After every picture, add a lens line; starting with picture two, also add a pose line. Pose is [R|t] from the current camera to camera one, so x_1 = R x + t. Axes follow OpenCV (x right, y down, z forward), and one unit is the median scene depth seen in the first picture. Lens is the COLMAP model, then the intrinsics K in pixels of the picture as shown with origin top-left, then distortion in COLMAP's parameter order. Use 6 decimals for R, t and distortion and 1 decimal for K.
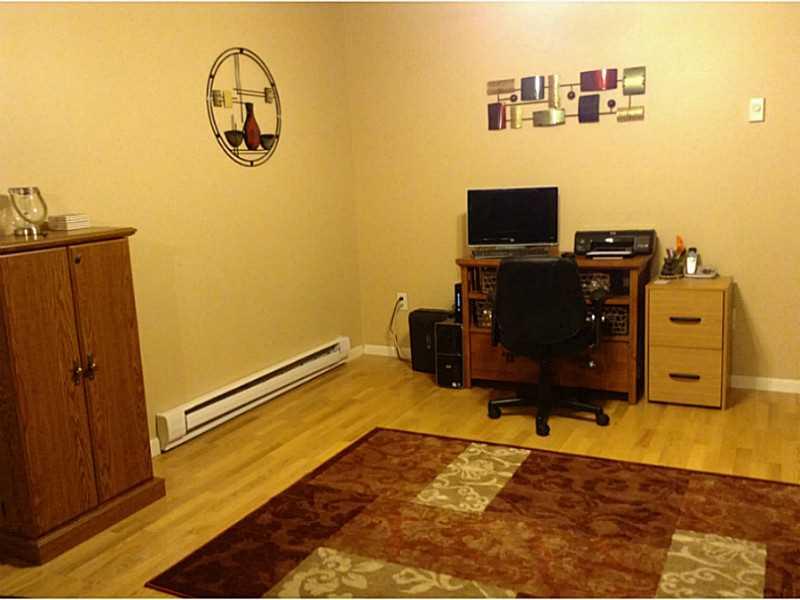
lens RADIAL K [[744.1, 0, 399.0], [0, 744.1, 298.5], [0, 0, 1]] dist [0.015919, 0.000000]
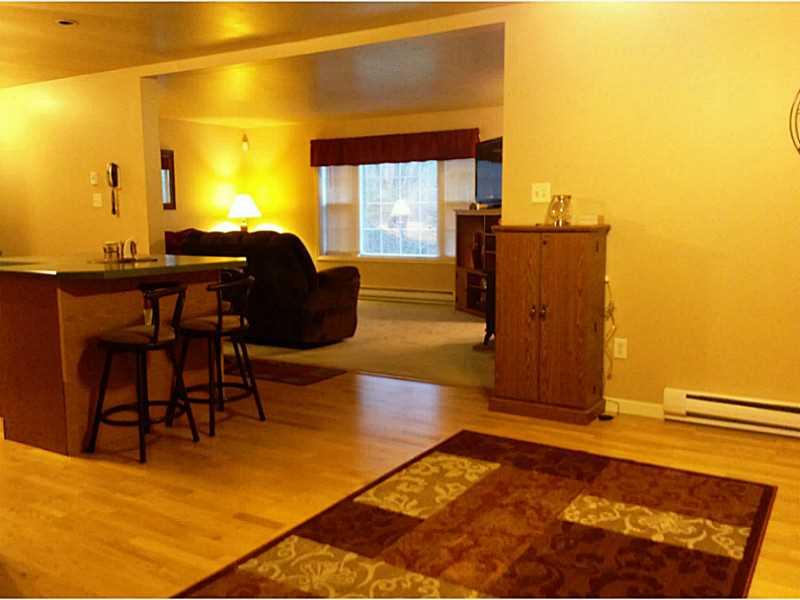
lens RADIAL K [[744.1, 0, 399.6], [0, 744.1, 297.2], [0, 0, 1]] dist [0.015919, 0.000000]
pose [[-0.102223, 0.164622, -0.981045, 1.057030], [-0.166732, 0.969425, 0.180045, -0.157345], [0.980689, 0.181976, -0.071649, 0.756921]]
